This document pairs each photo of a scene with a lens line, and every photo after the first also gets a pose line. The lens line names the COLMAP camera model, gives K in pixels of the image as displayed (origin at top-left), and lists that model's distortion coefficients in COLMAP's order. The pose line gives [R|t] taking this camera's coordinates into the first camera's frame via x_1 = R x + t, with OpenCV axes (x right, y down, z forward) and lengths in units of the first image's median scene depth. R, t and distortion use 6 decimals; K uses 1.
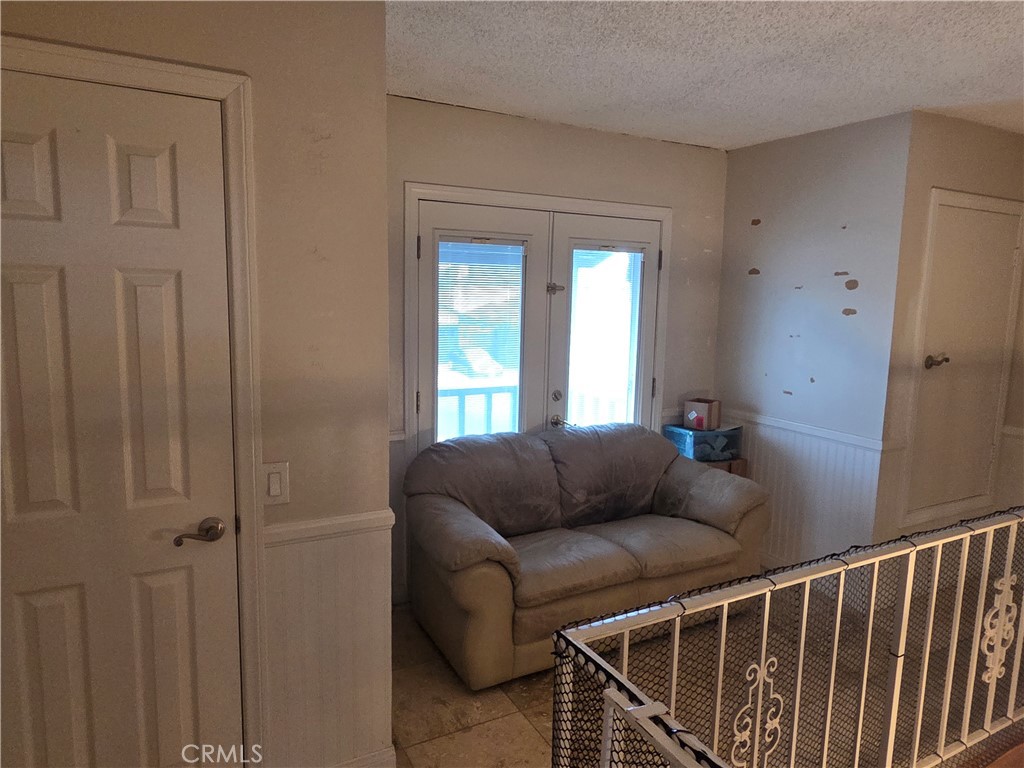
lens RADIAL K [[653.2, 0, 510.8], [0, 653.2, 382.3], [0, 0, 1]] dist [-0.002904, 0.000586]
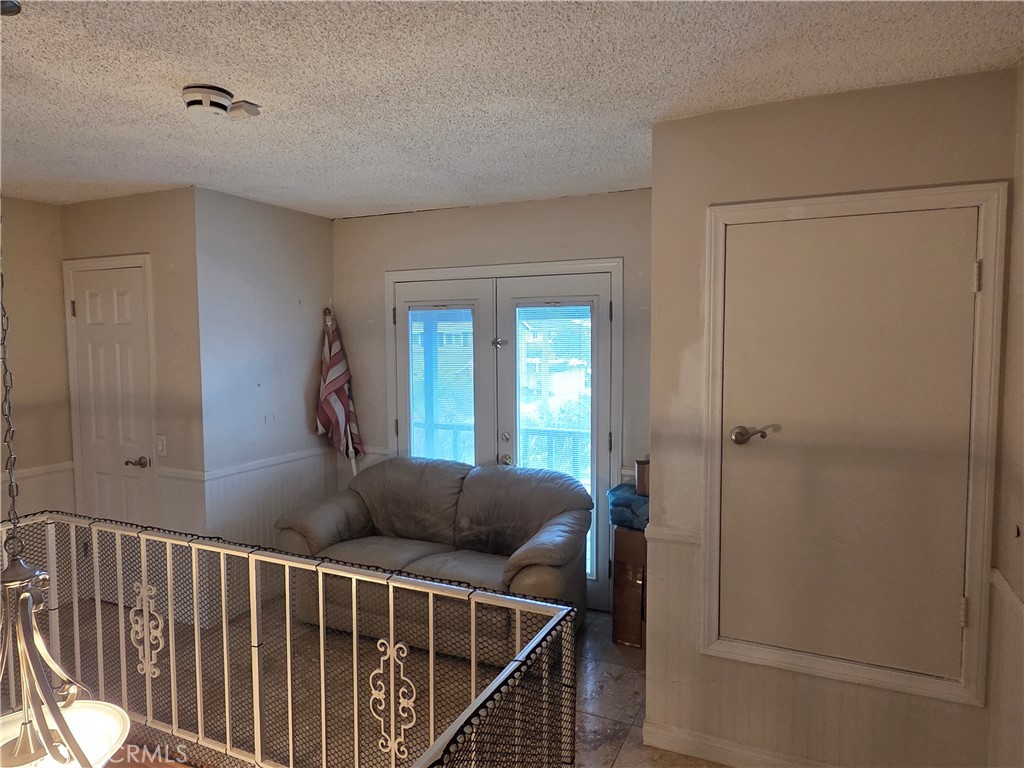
lens RADIAL K [[653.2, 0, 510.1], [0, 653.2, 385.7], [0, 0, 1]] dist [-0.002904, 0.000586]
pose [[0.600606, 0.036264, -0.798722, 1.046283], [-0.092310, 0.995436, -0.024218, -0.044282], [0.794198, 0.088275, 0.601213, 0.344393]]
